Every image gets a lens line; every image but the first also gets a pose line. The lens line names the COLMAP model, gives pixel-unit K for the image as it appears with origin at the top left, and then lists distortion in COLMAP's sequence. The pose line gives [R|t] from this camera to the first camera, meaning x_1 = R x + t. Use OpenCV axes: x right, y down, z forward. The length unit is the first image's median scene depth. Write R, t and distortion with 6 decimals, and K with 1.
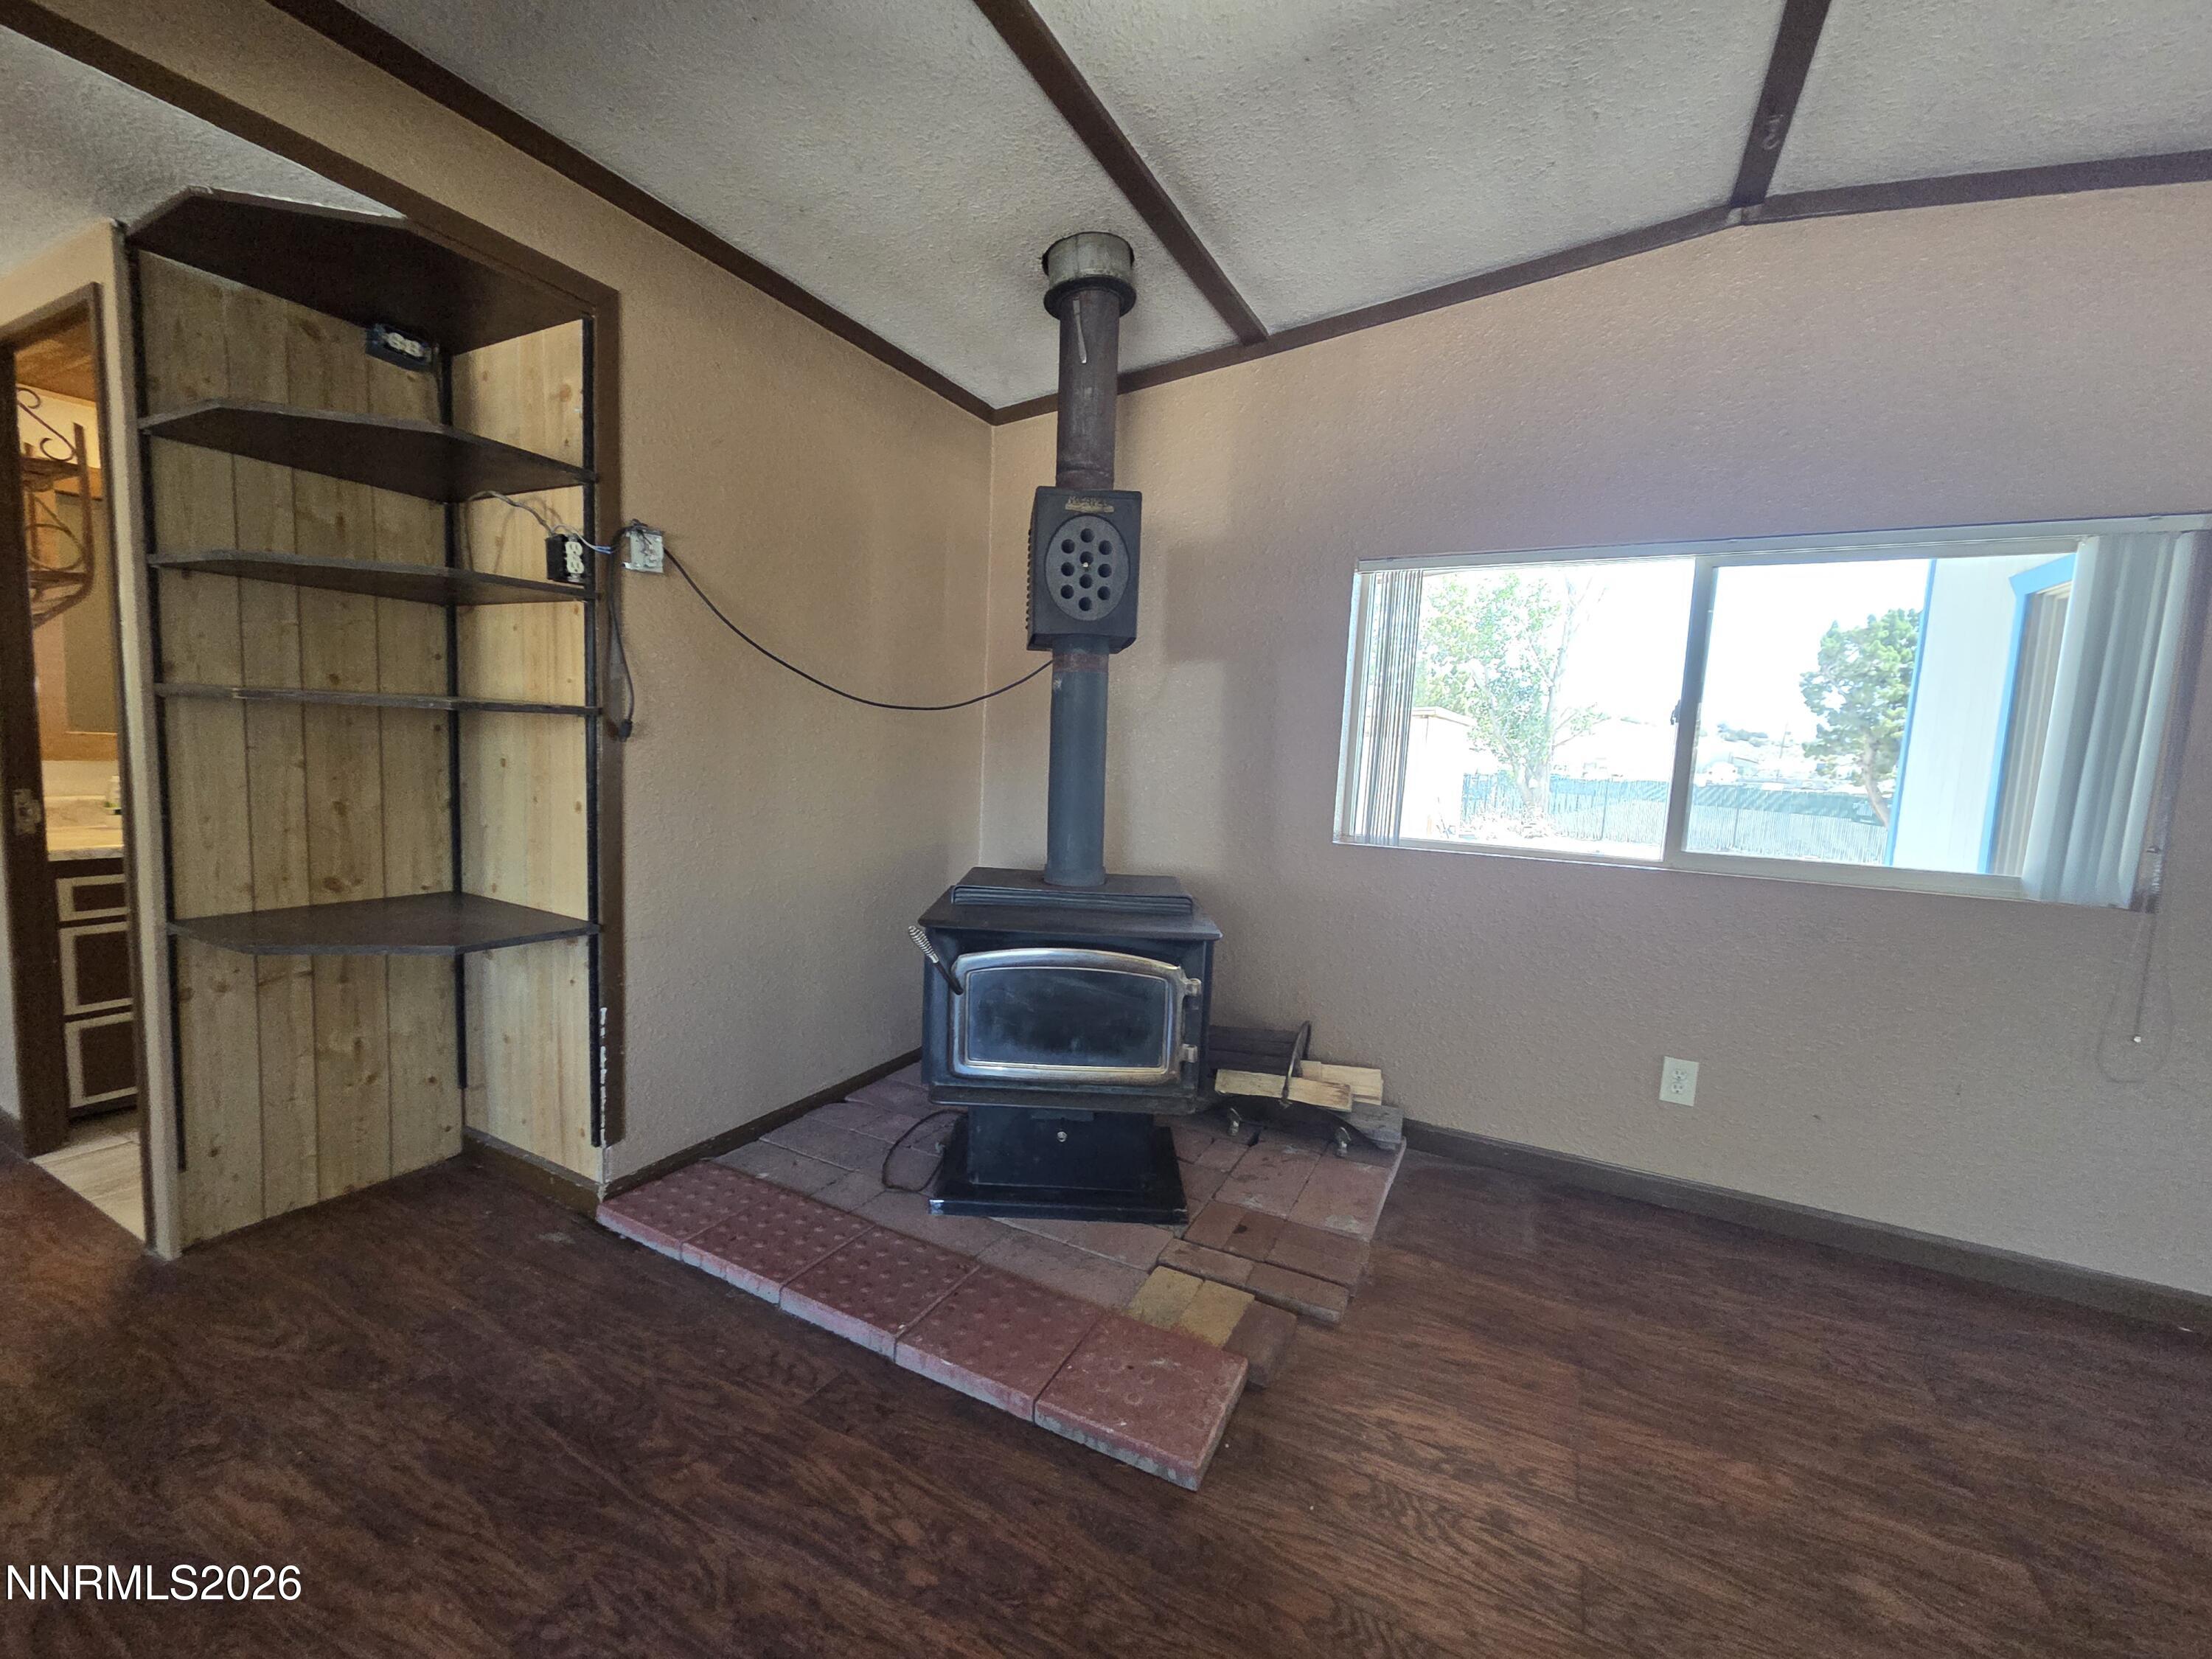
lens RADIAL K [[900.9, 0, 1072.7], [0, 900.9, 838.0], [0, 0, 1]] dist [-0.002075, 0.000174]
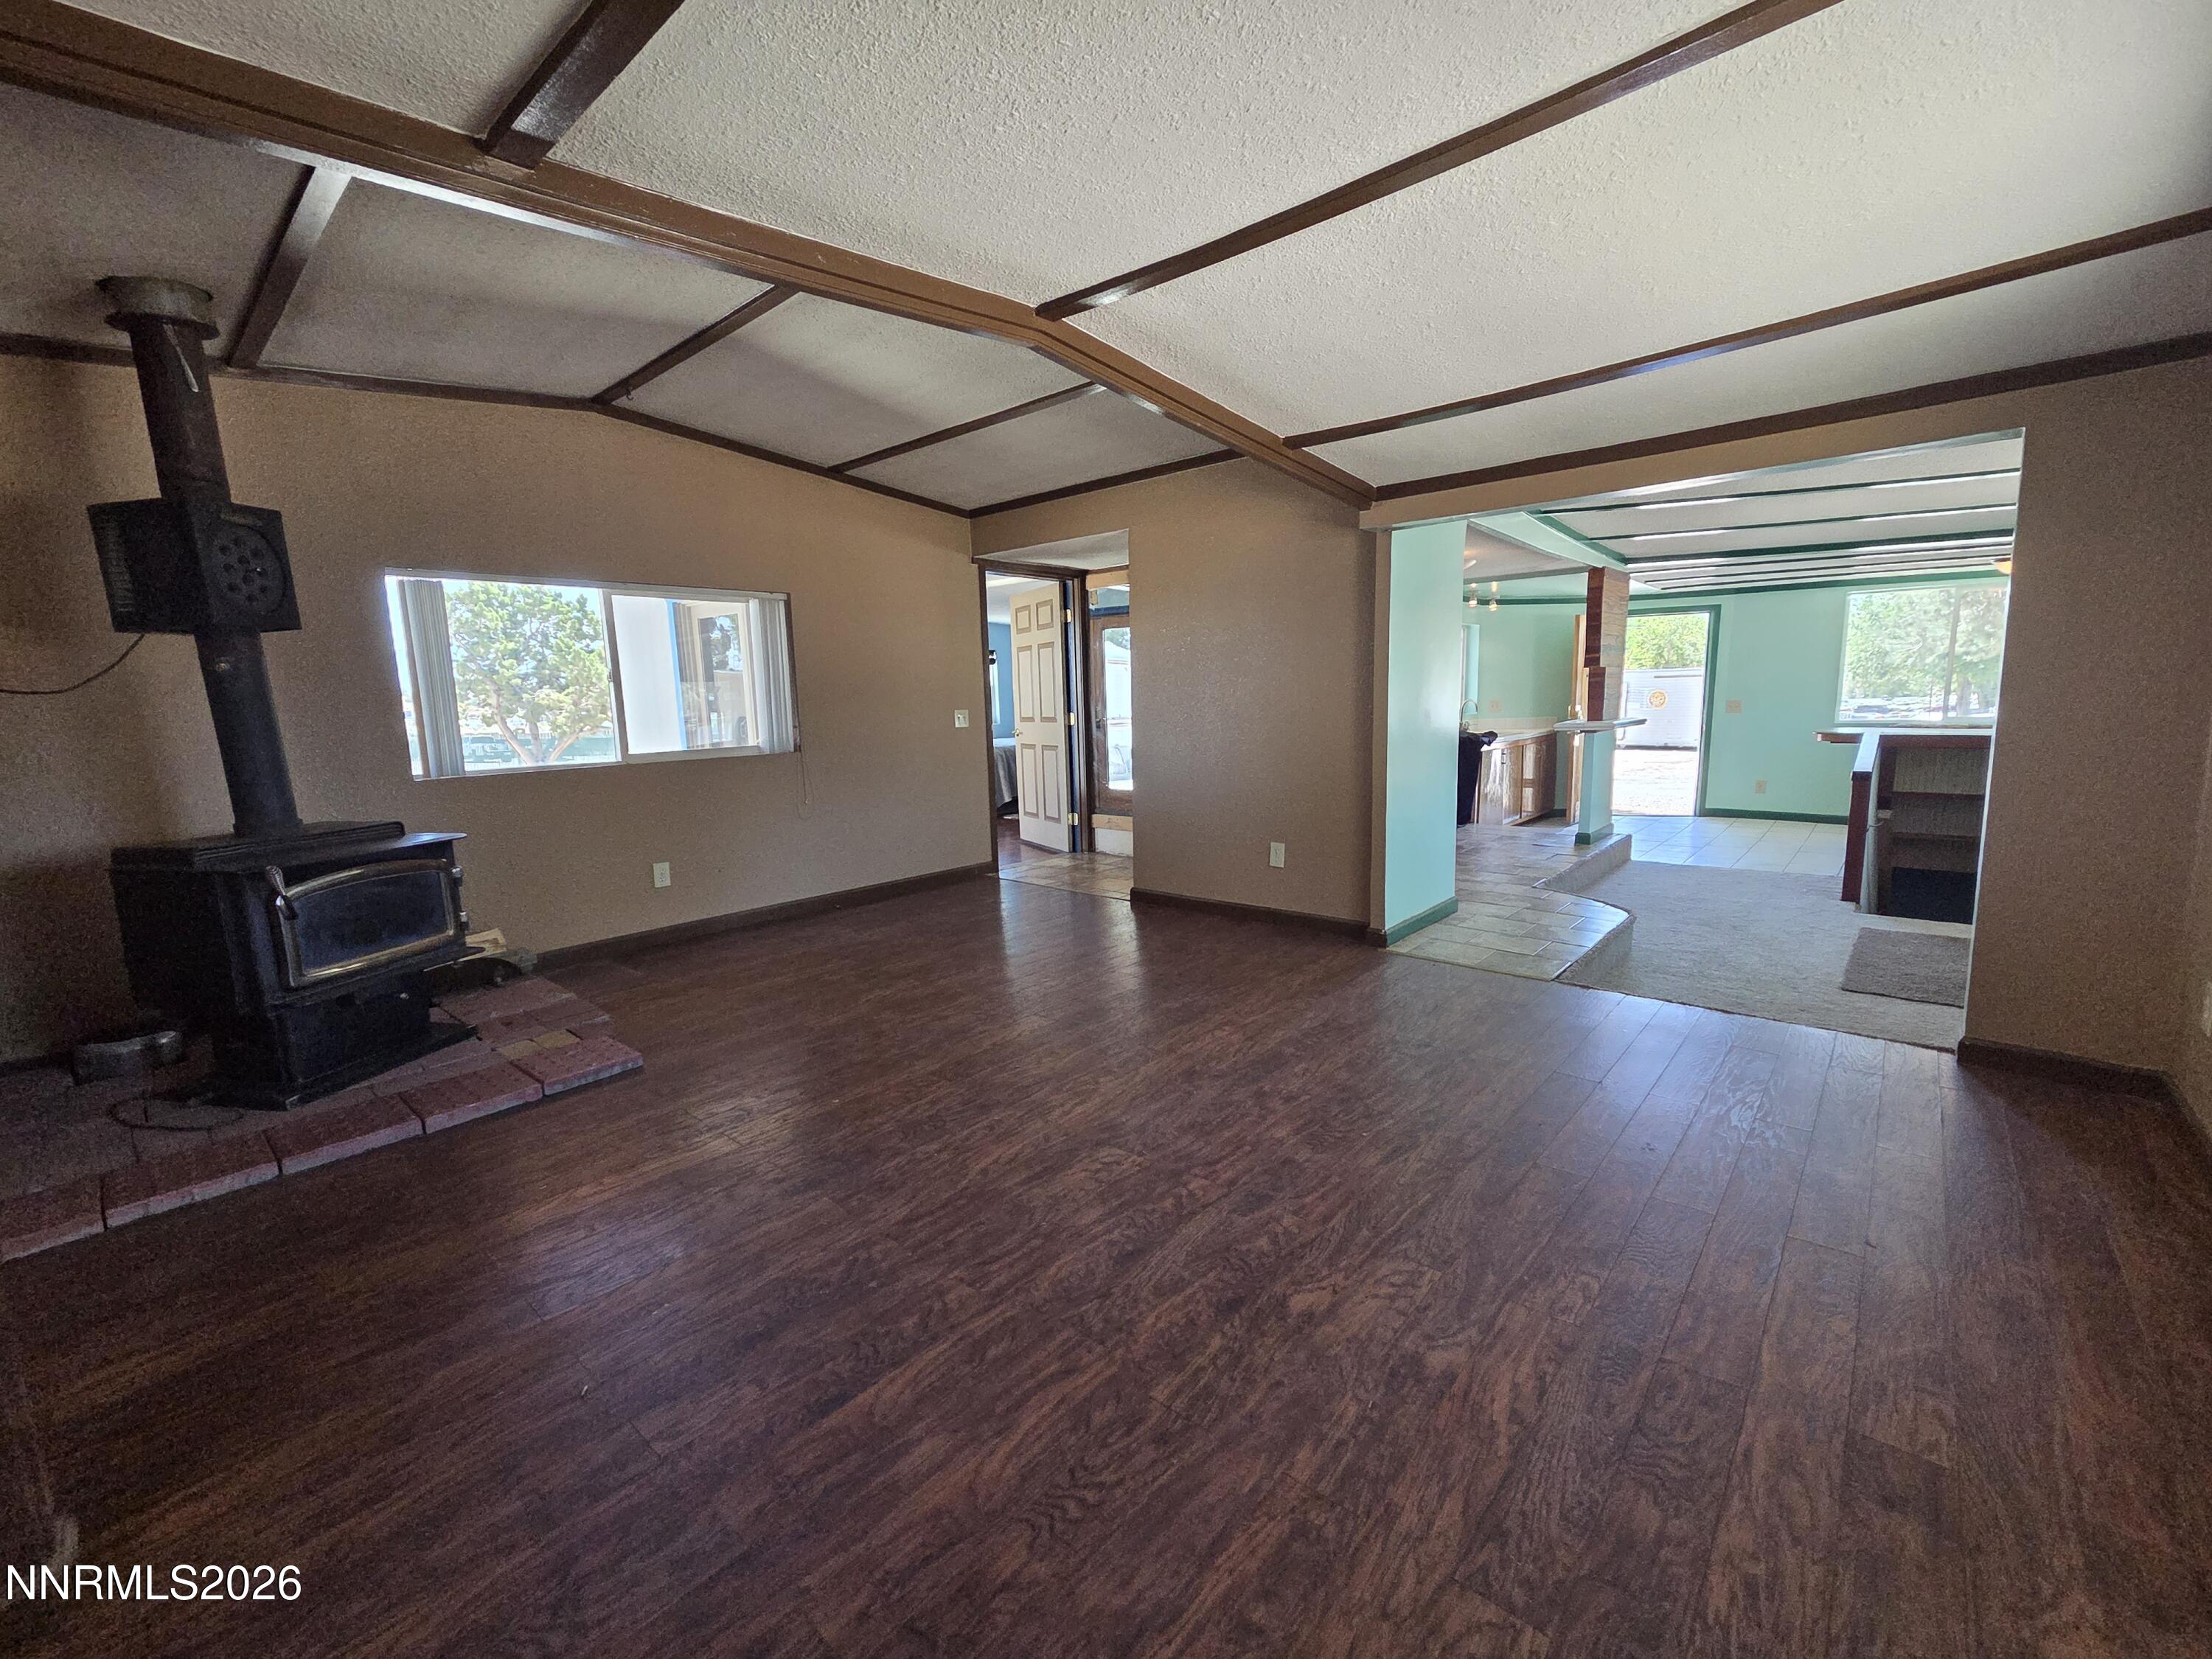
lens RADIAL K [[917.6, 0, 1095.1], [0, 917.6, 820.6], [0, 0, 1]] dist [0.000533, -0.000477]
pose [[0.227803, -0.177460, 0.957400, -1.005639], [0.145809, 0.978382, 0.146655, 0.014677], [-0.962728, 0.106189, 0.248753, -0.377280]]
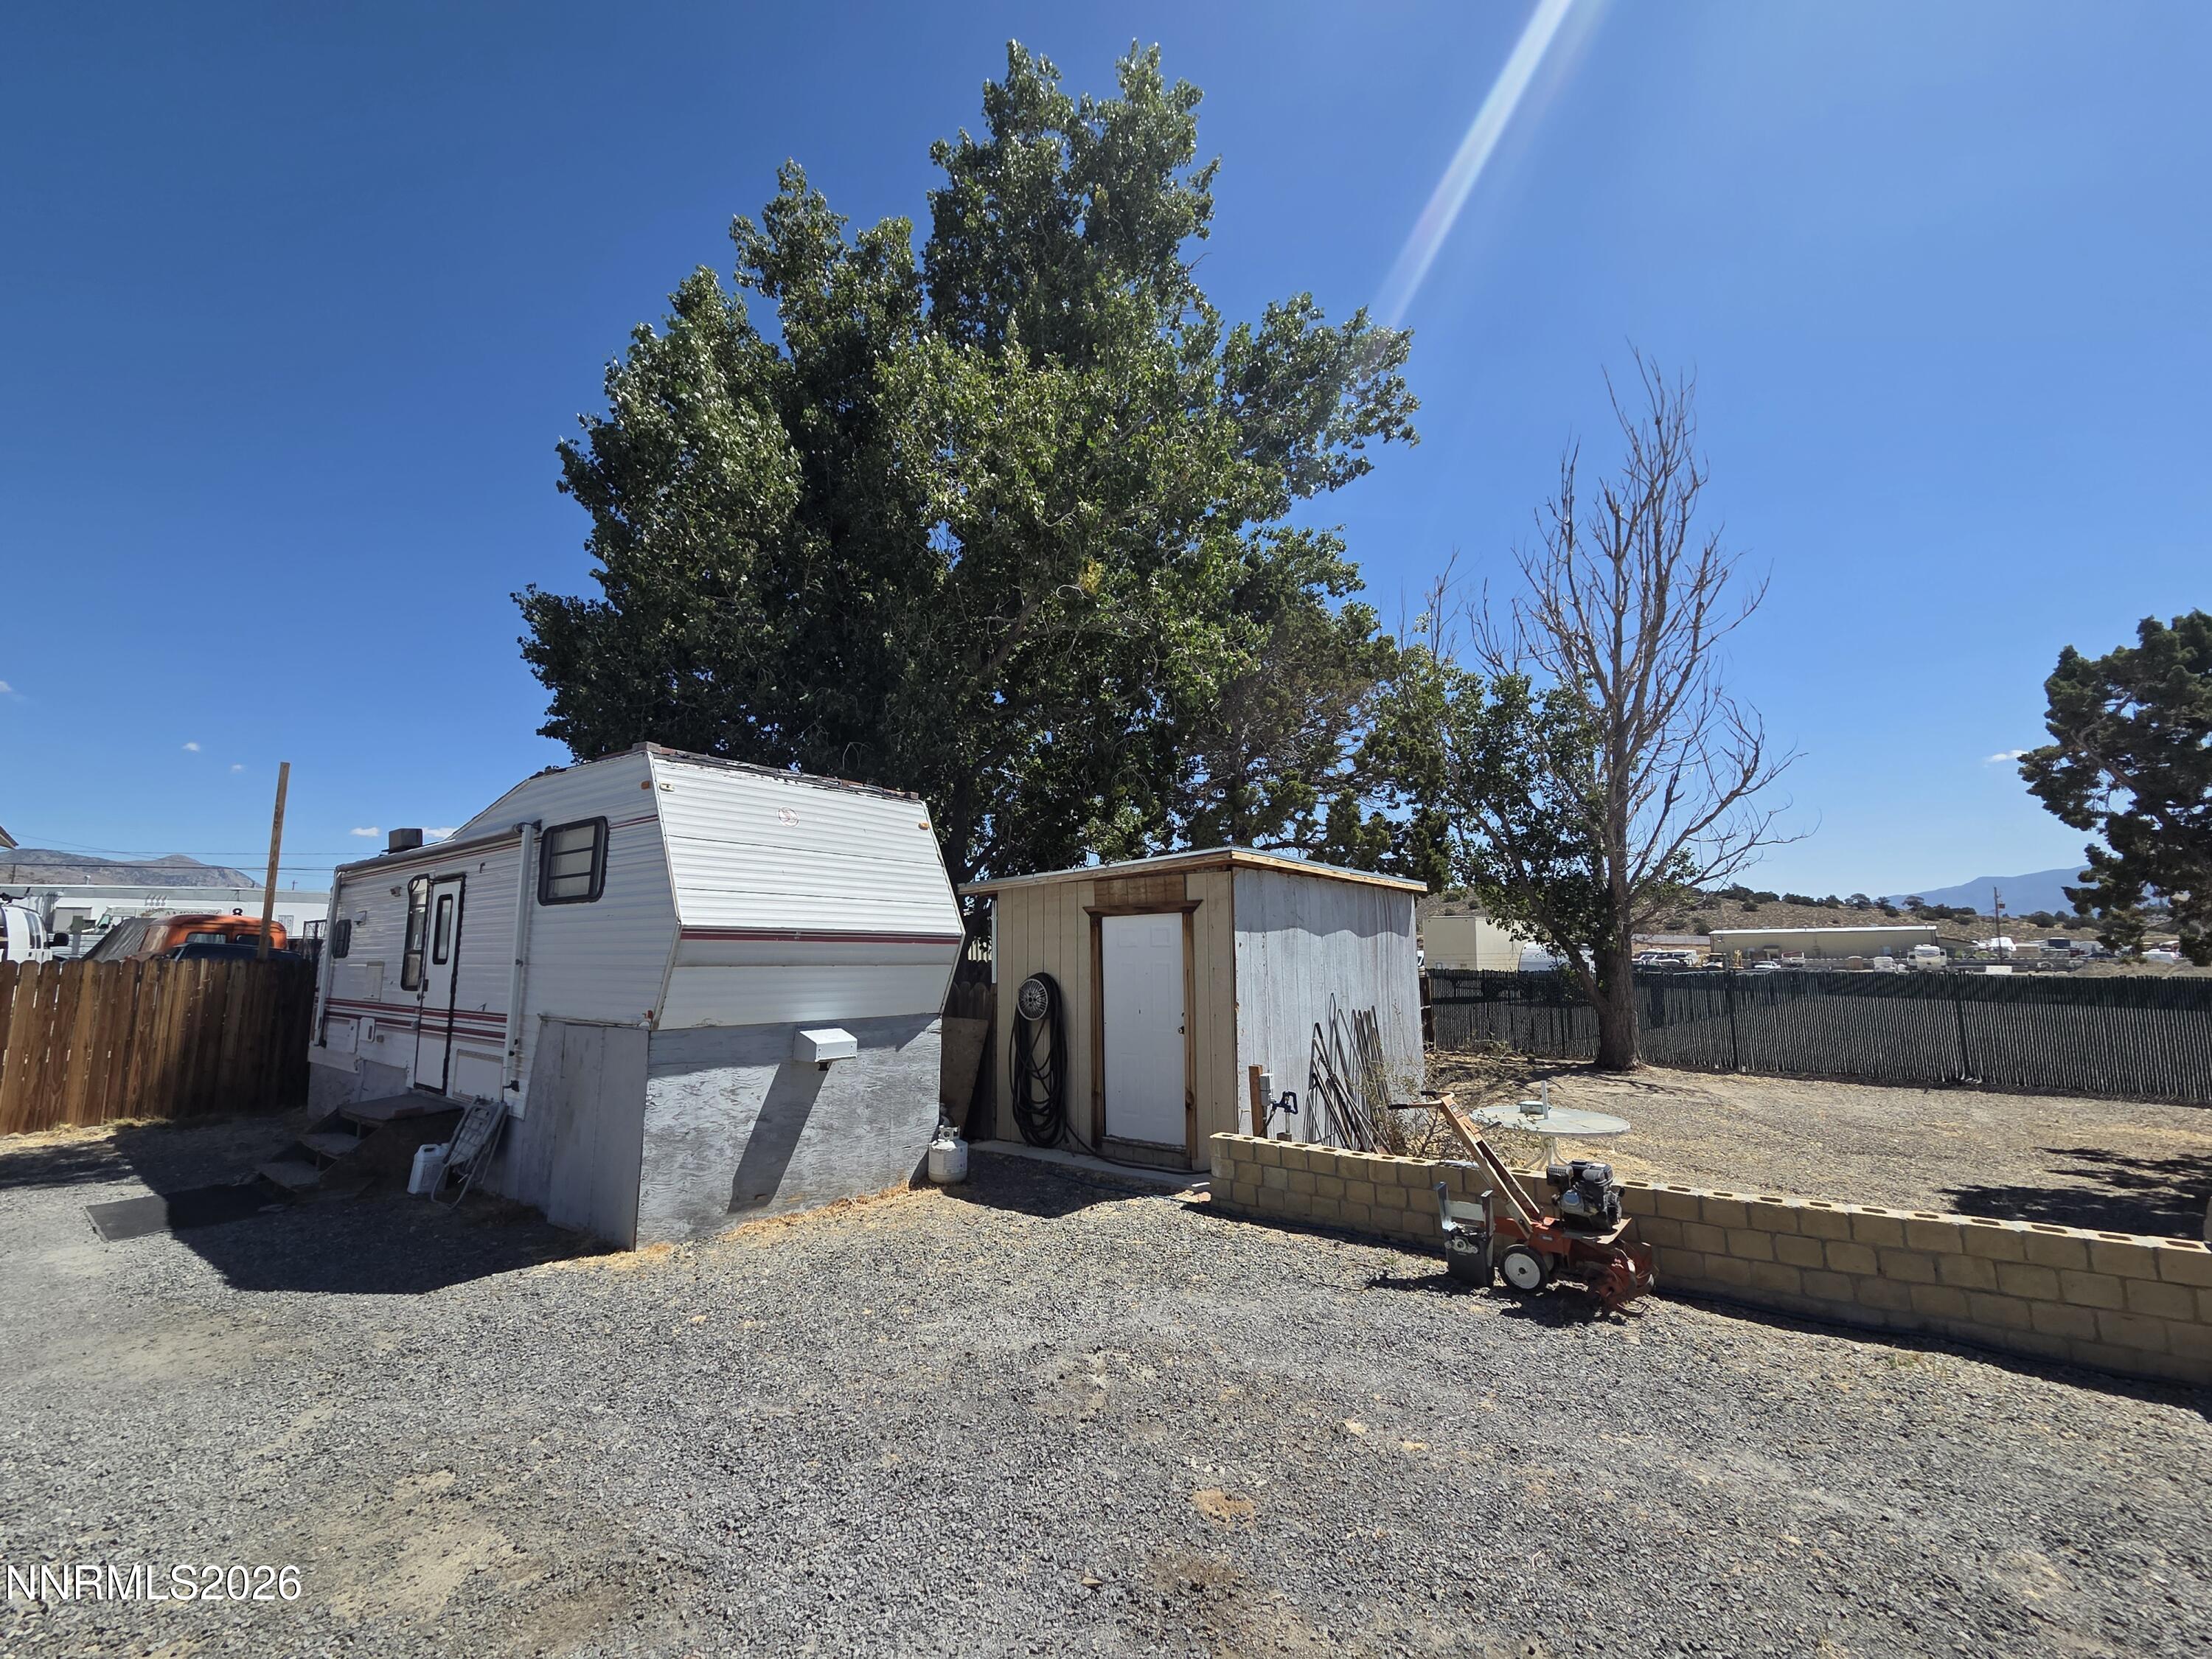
lens RADIAL K [[910.0, 0, 1081.6], [0, 910.0, 833.7], [0, 0, 1]] dist [0.000064, -0.000218]
pose [[0.991586, -0.064242, -0.112385, 2.188731], [0.035083, 0.969043, -0.244387, -0.190708], [0.124606, 0.238388, 0.963143, 2.923414]]
